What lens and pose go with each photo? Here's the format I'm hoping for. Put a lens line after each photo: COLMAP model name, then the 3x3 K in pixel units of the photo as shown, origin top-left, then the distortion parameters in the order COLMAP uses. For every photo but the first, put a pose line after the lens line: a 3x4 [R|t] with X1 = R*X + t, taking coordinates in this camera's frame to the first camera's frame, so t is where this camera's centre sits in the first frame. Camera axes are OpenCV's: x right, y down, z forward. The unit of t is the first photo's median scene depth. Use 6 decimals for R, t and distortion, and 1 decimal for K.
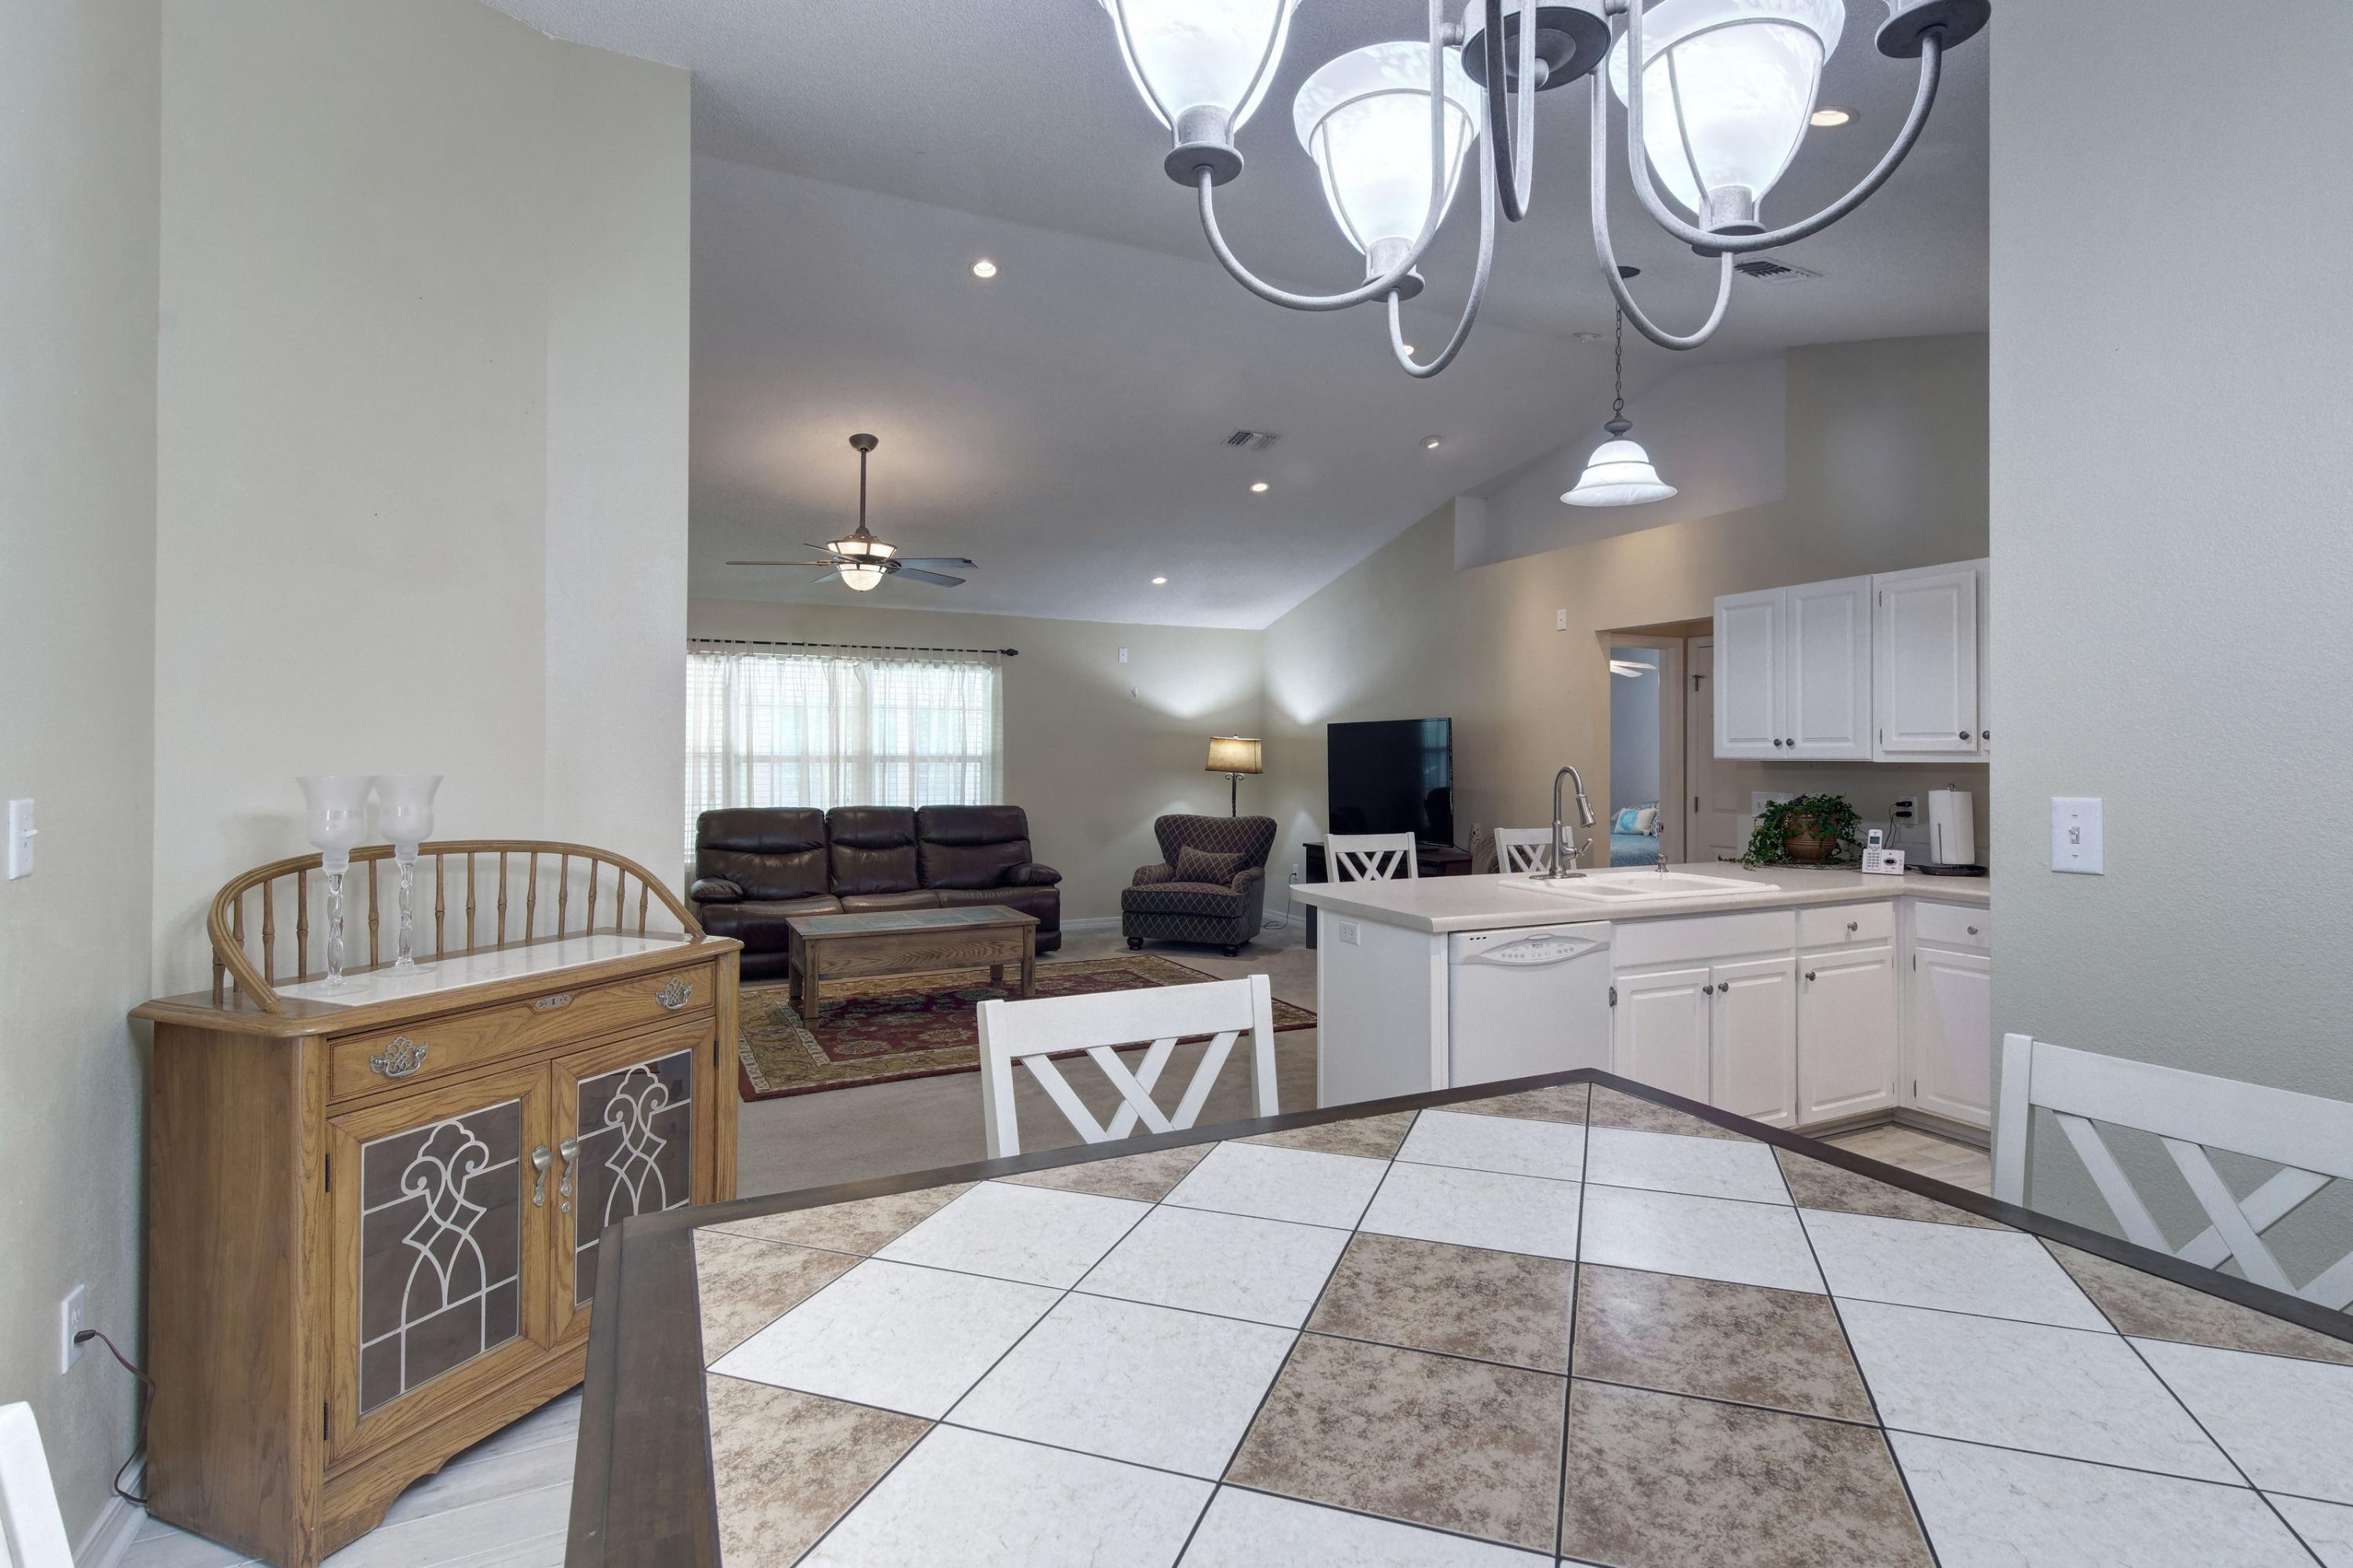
lens RADIAL K [[1158.0, 0, 1207.3], [0, 1158.0, 740.7], [0, 0, 1]] dist [0.003911, 0.000388]
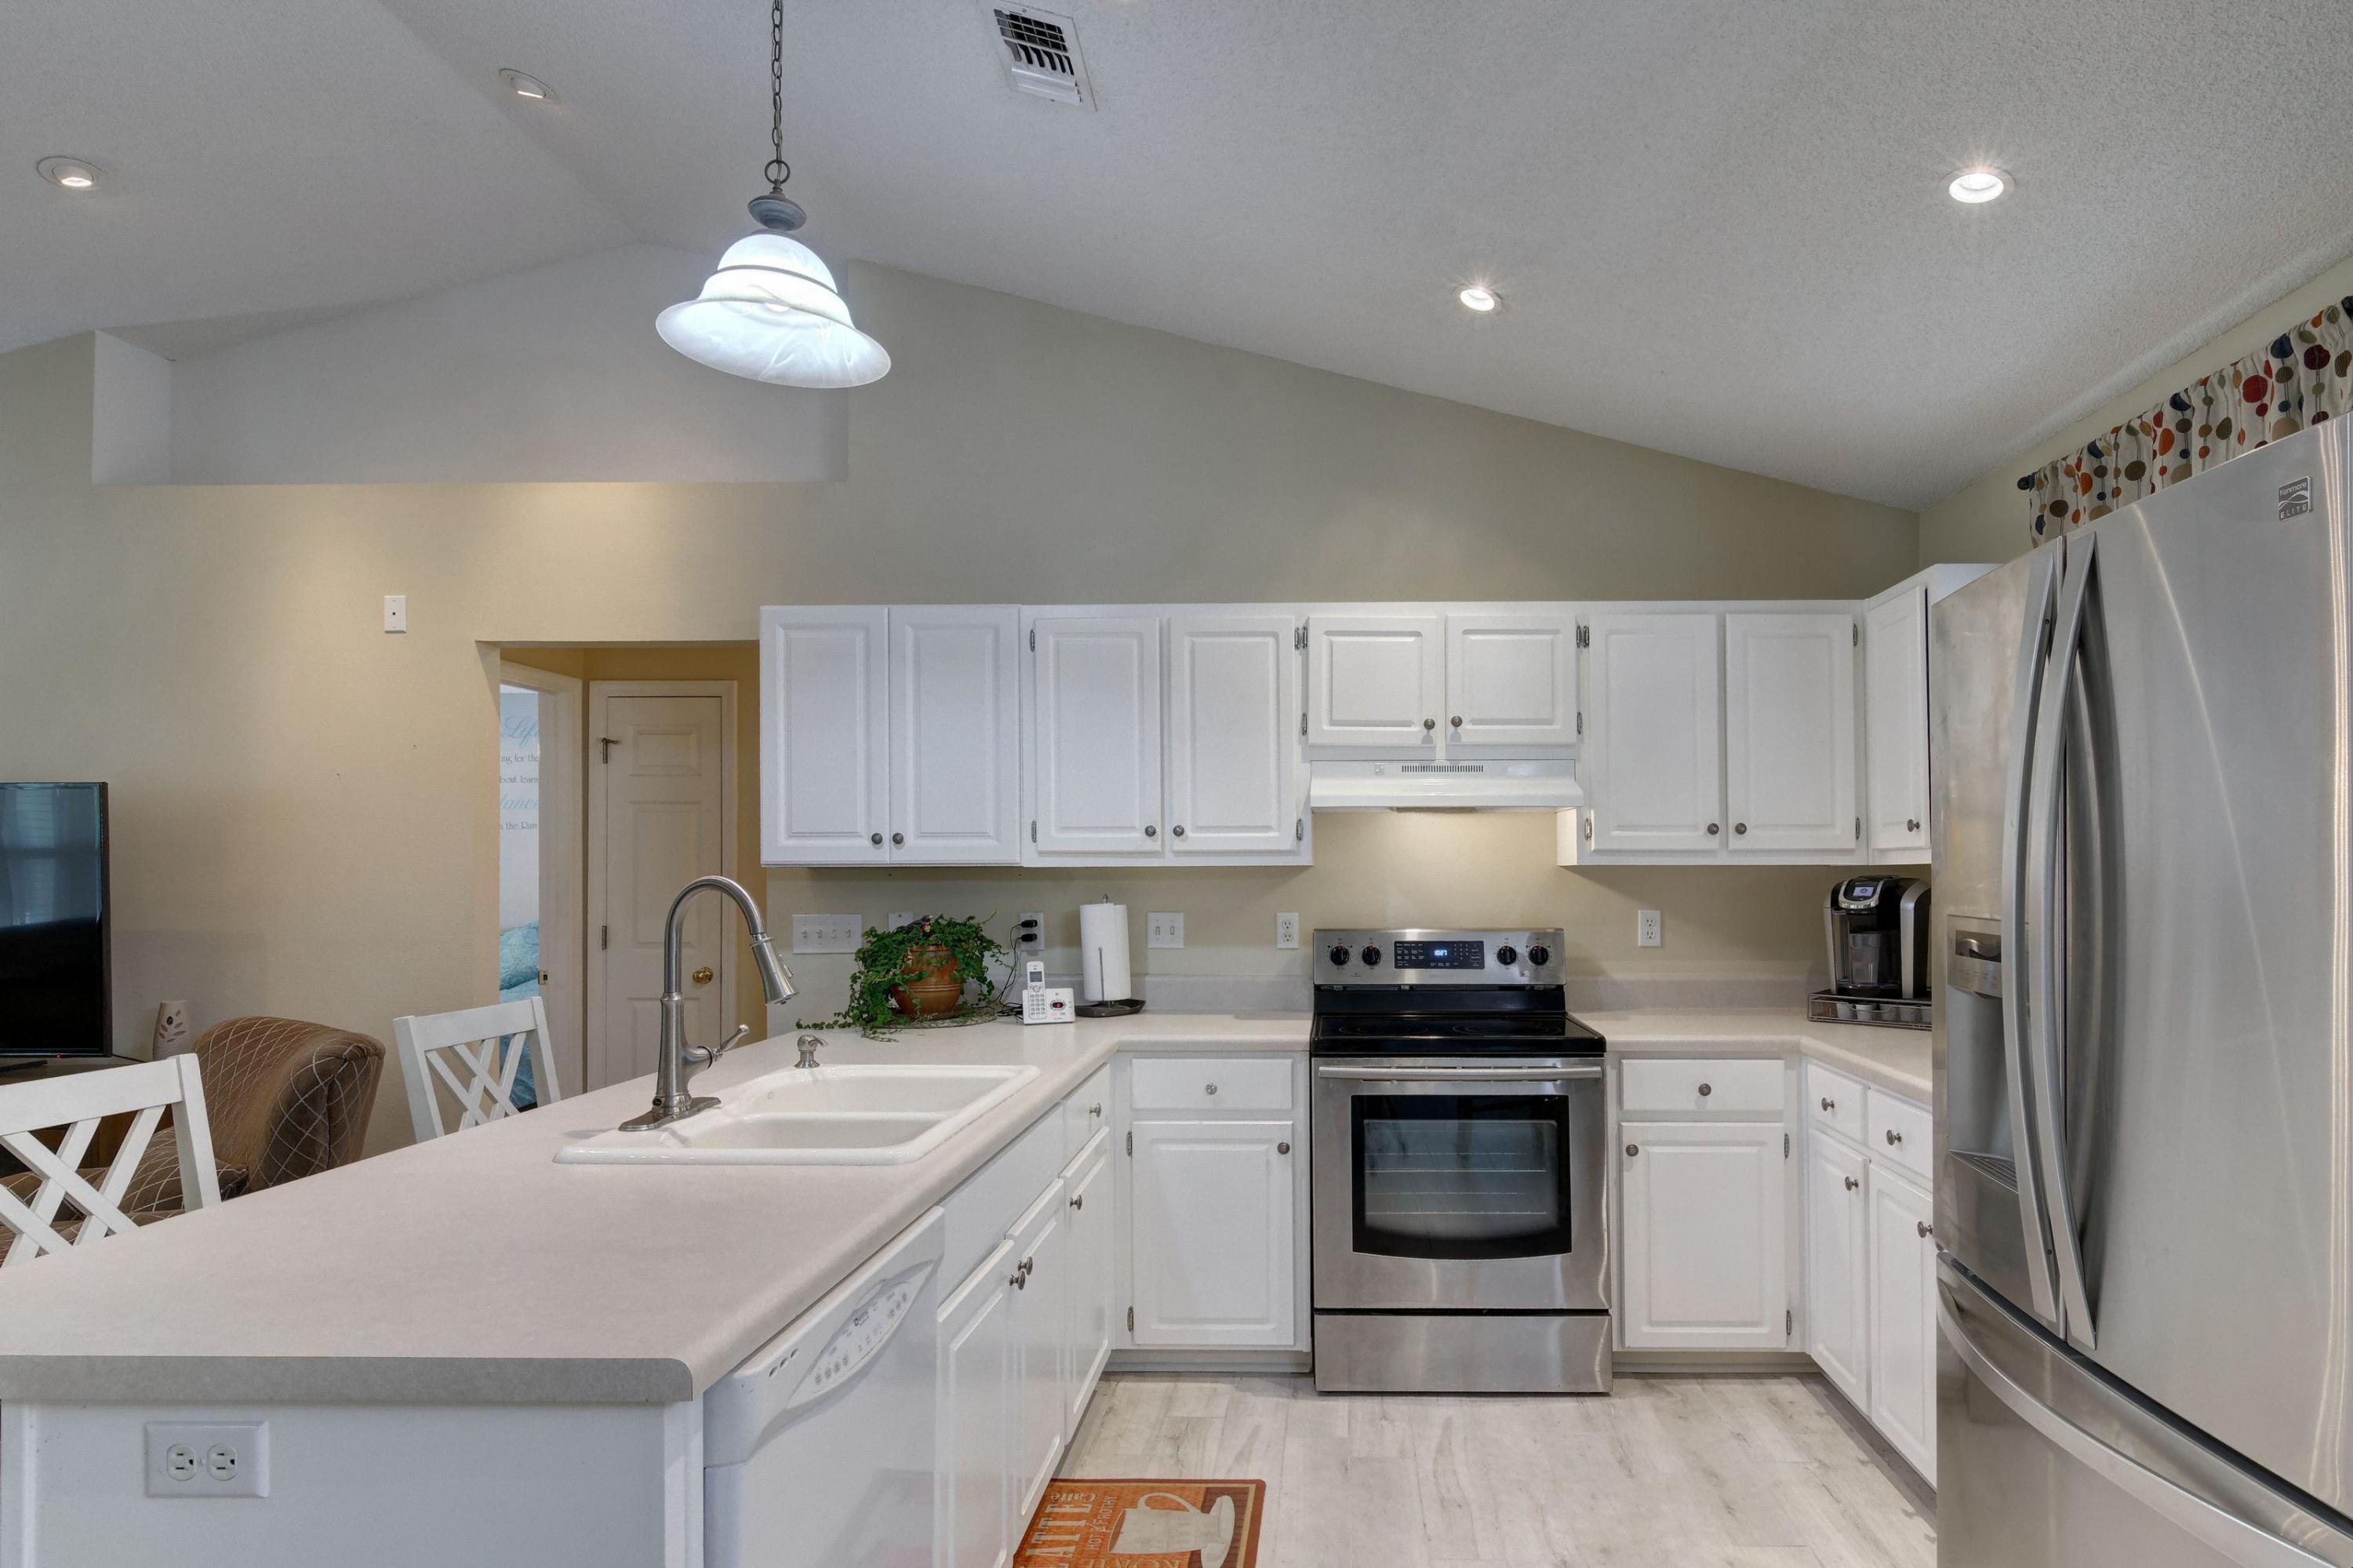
lens RADIAL K [[1236.7, 0, 1323.3], [0, 1236.7, 859.0], [0, 0, 1]] dist [-0.000156, -0.000924]
pose [[0.456382, 0.001771, 0.889782, -0.014167], [-0.005903, 0.999982, 0.001037, 0.009087], [-0.889764, -0.005726, 0.456384, 0.380979]]
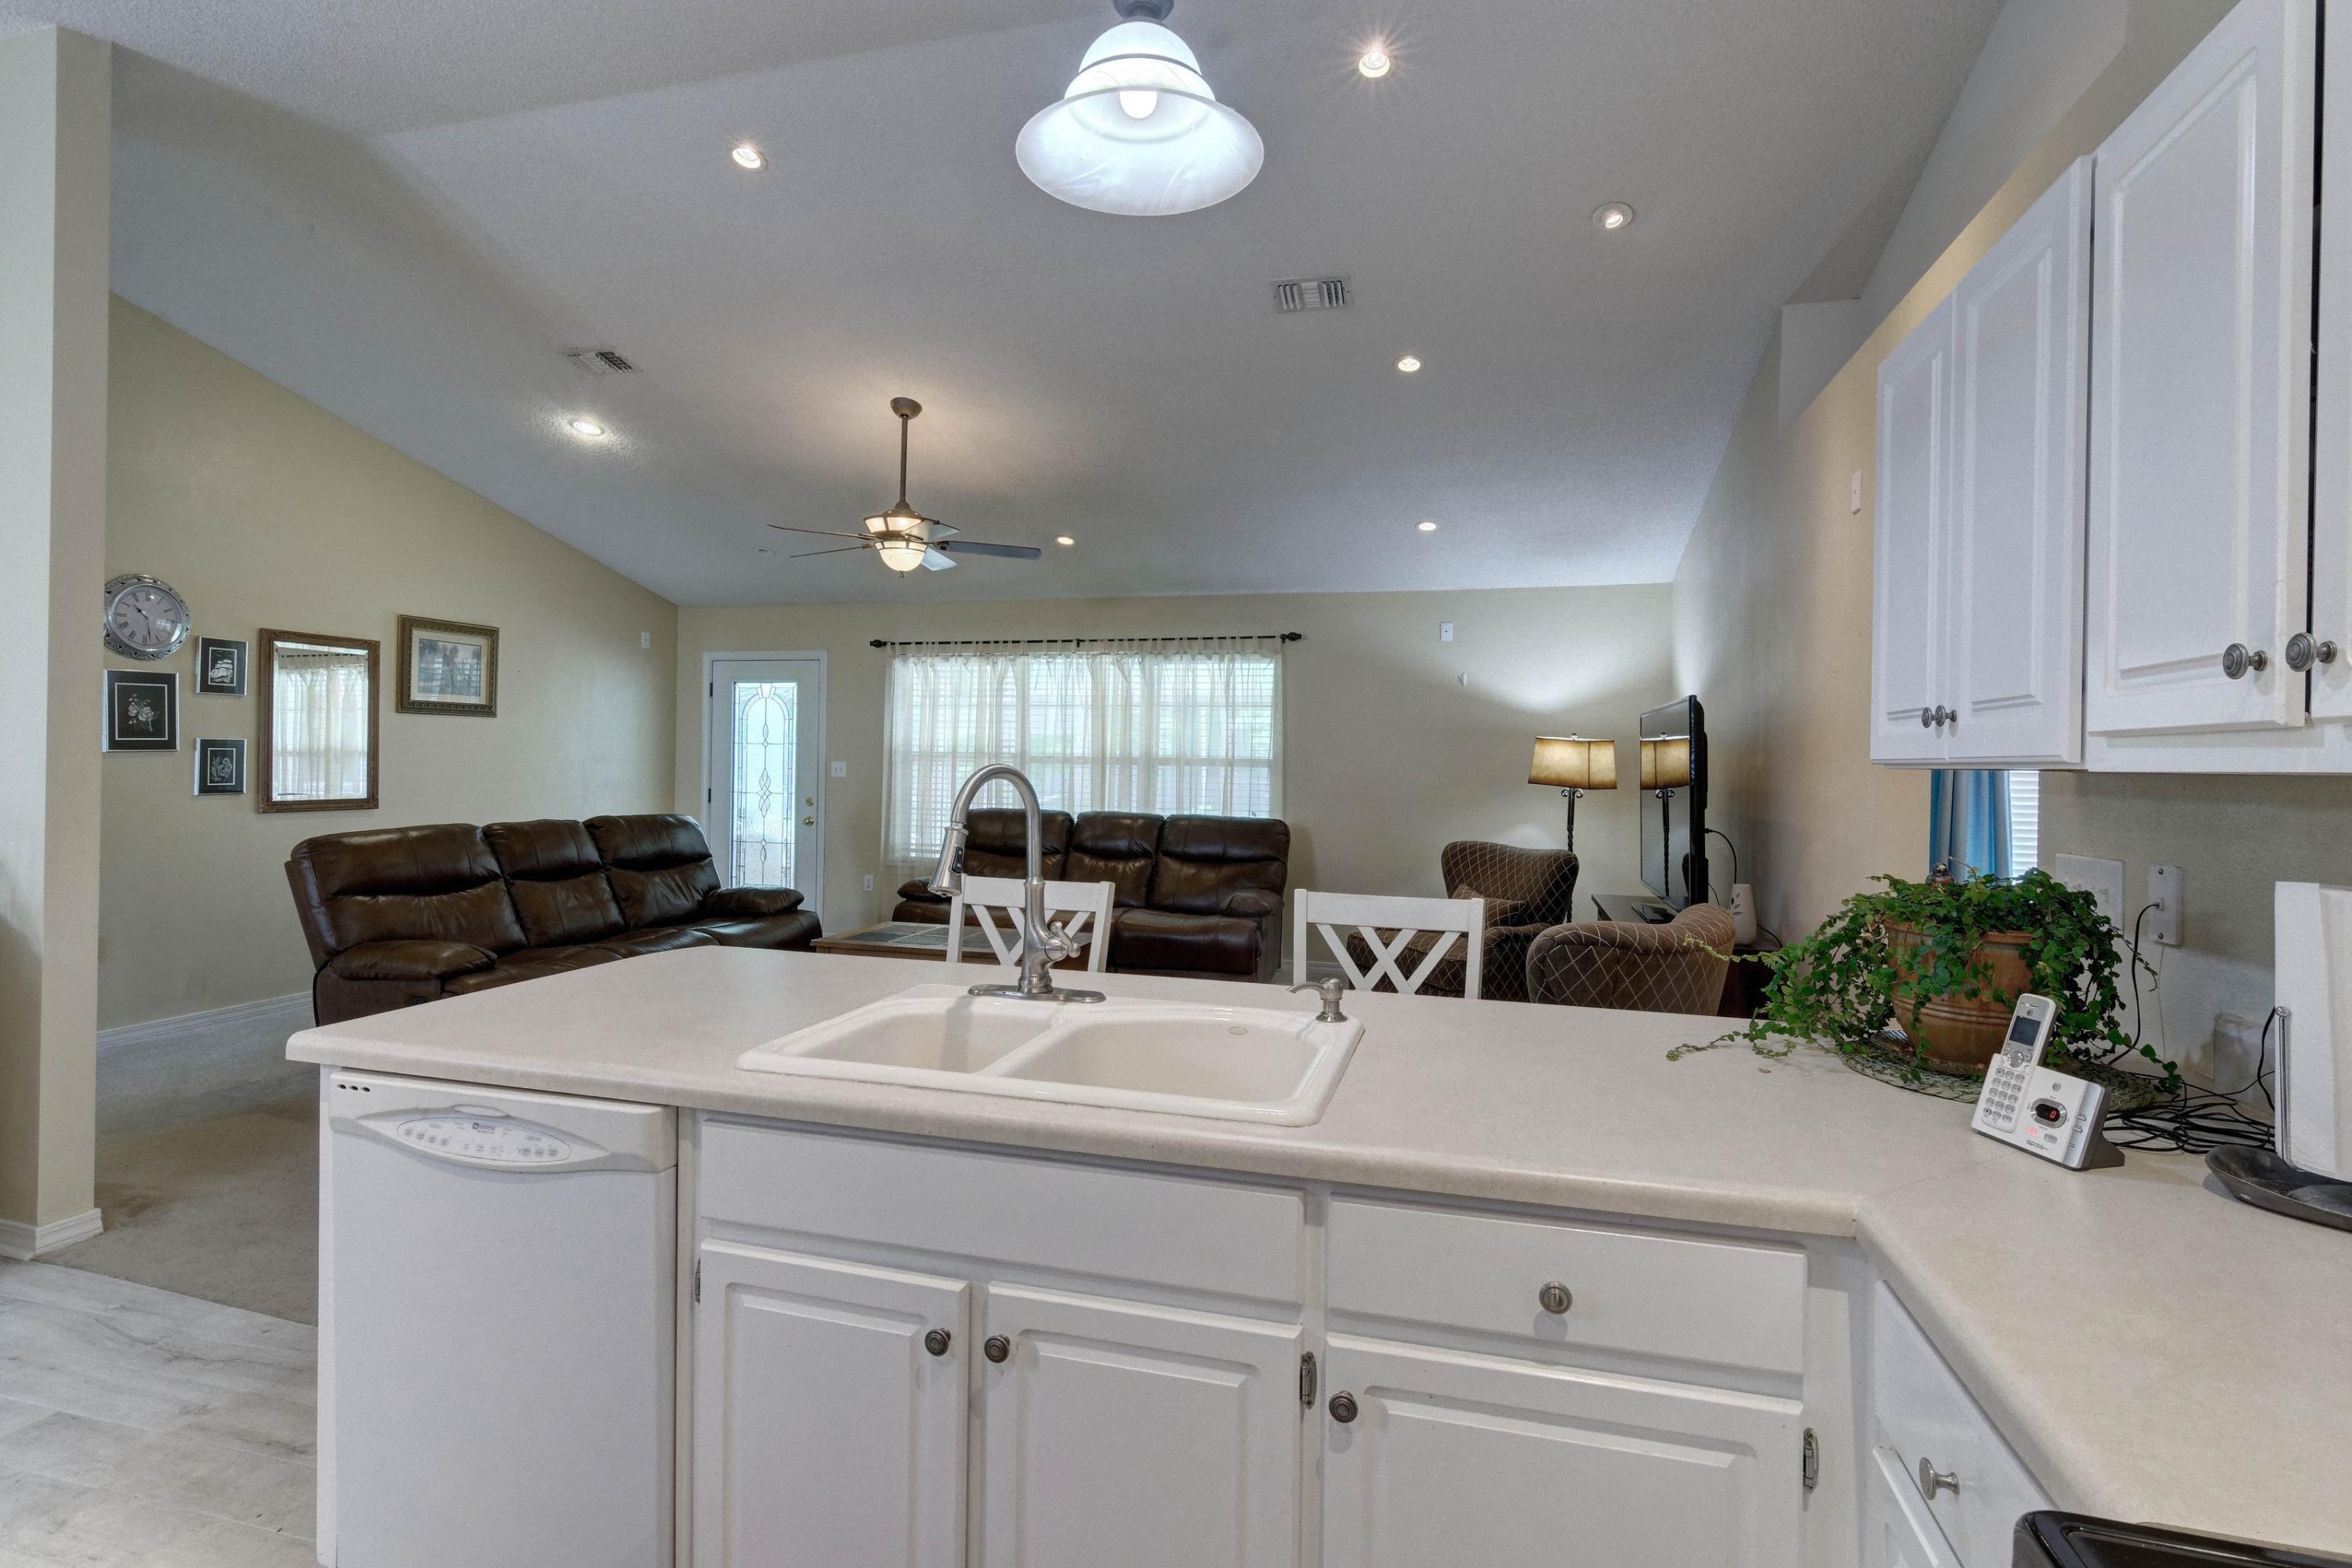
lens RADIAL K [[1132.3, 0, 1179.9], [0, 1132.3, 767.1], [0, 0, 1]] dist [0.000971, 0.000312]
pose [[0.741877, 0.012792, -0.670414, 0.466345], [-0.005653, 0.999902, 0.012823, 0.011686], [0.670513, -0.005723, 0.741876, 0.487512]]
